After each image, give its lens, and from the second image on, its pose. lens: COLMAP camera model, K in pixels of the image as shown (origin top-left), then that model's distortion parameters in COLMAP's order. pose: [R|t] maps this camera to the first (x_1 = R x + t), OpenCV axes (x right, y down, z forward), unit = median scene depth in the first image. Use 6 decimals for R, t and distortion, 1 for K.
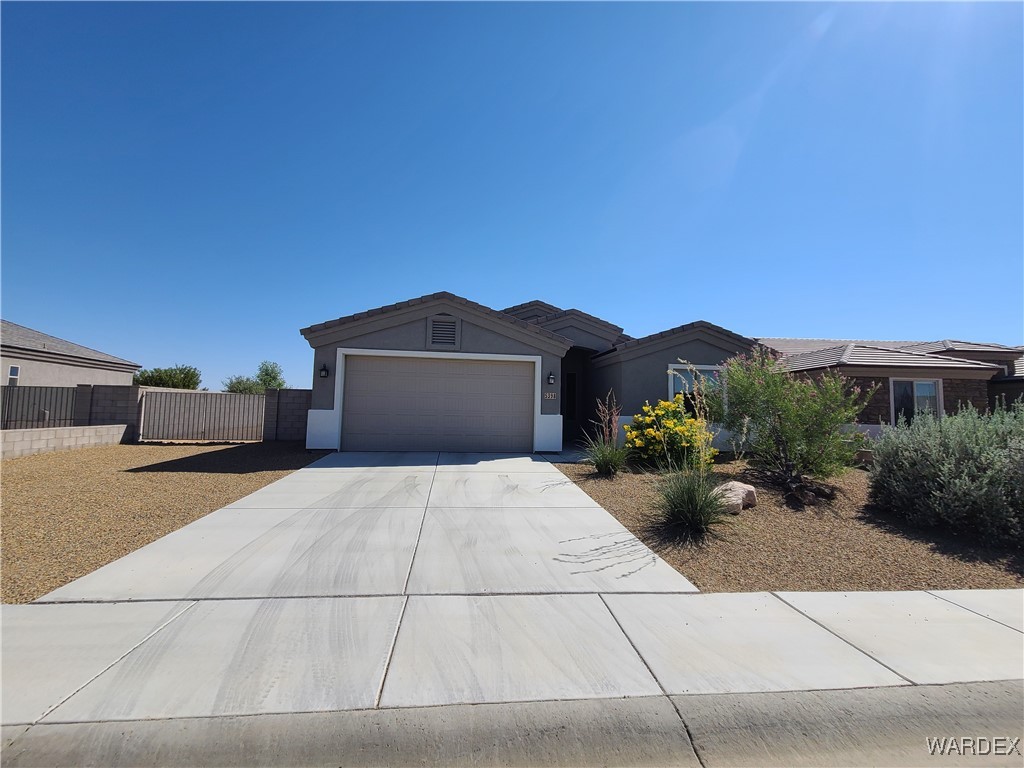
lens RADIAL K [[419.3, 0, 506.6], [0, 419.3, 378.5], [0, 0, 1]] dist [0.004354, -0.003294]
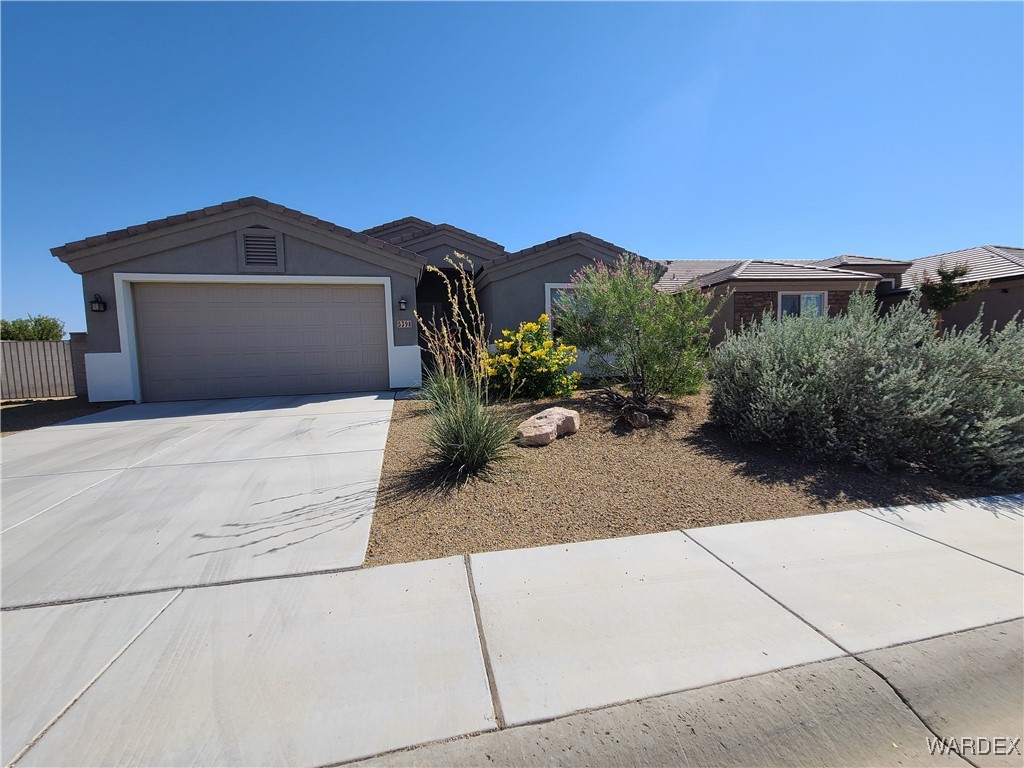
lens RADIAL K [[419.3, 0, 509.3], [0, 419.3, 377.9], [0, 0, 1]] dist [0.004354, -0.003294]
pose [[0.992472, -0.057221, 0.108285, 0.316899], [0.041605, 0.989088, 0.141332, 0.055147], [-0.115190, -0.135763, 0.984022, 0.162682]]
